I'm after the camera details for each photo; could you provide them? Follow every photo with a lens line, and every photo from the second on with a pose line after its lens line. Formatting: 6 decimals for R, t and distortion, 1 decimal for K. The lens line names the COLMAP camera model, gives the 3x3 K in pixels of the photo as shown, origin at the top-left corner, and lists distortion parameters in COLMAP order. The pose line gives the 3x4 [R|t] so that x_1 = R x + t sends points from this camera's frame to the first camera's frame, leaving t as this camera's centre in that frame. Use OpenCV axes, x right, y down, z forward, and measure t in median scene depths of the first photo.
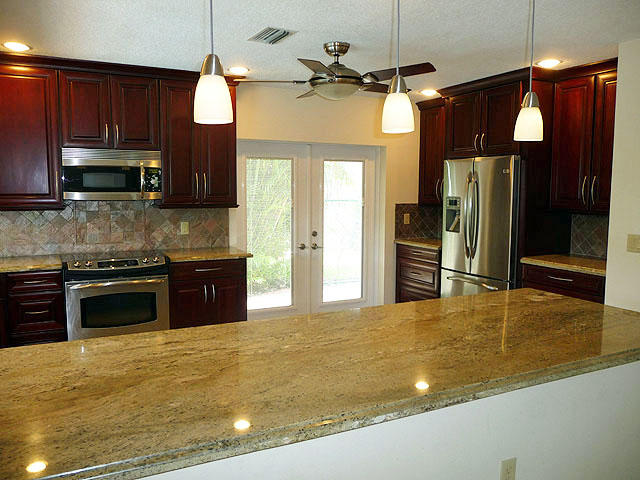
lens RADIAL K [[527.4, 0, 317.6], [0, 527.4, 243.6], [0, 0, 1]] dist [-0.032914, 0.018967]
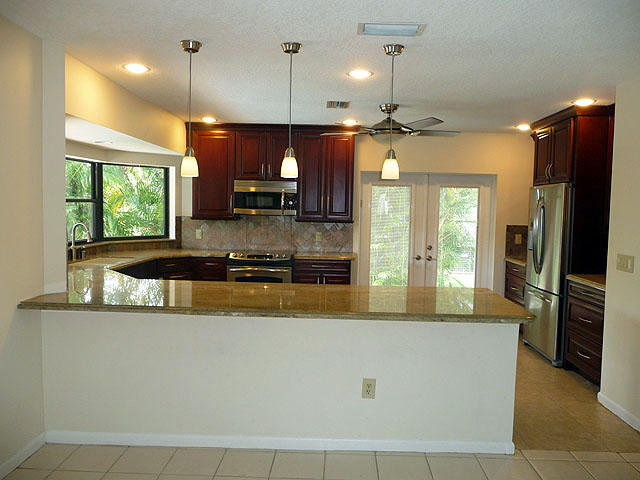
lens RADIAL K [[527.4, 0, 319.9], [0, 527.4, 238.4], [0, 0, 1]] dist [-0.032914, 0.018967]
pose [[0.879527, 0.042753, -0.473925, 0.409389], [-0.067313, 0.997119, -0.034971, 0.022951], [0.471064, 0.062660, 0.879871, -0.211287]]
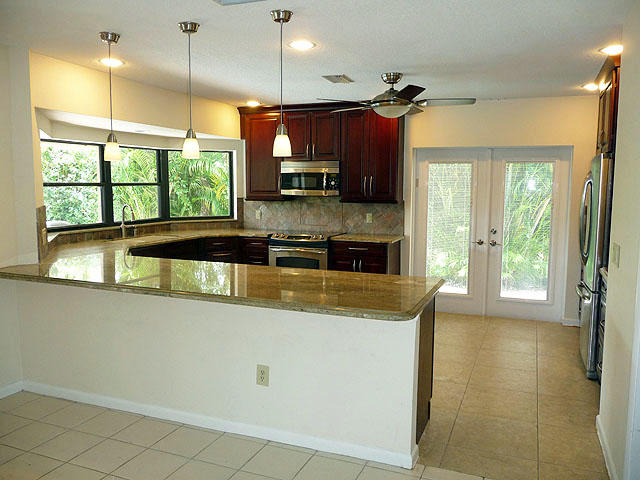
lens RADIAL K [[527.4, 0, 319.4], [0, 527.4, 241.7], [0, 0, 1]] dist [-0.032914, 0.018967]
pose [[0.654870, 0.081027, -0.751385, 0.675789], [-0.082987, 0.995933, 0.035071, -0.007104], [0.751171, 0.039388, 0.658931, 0.039377]]
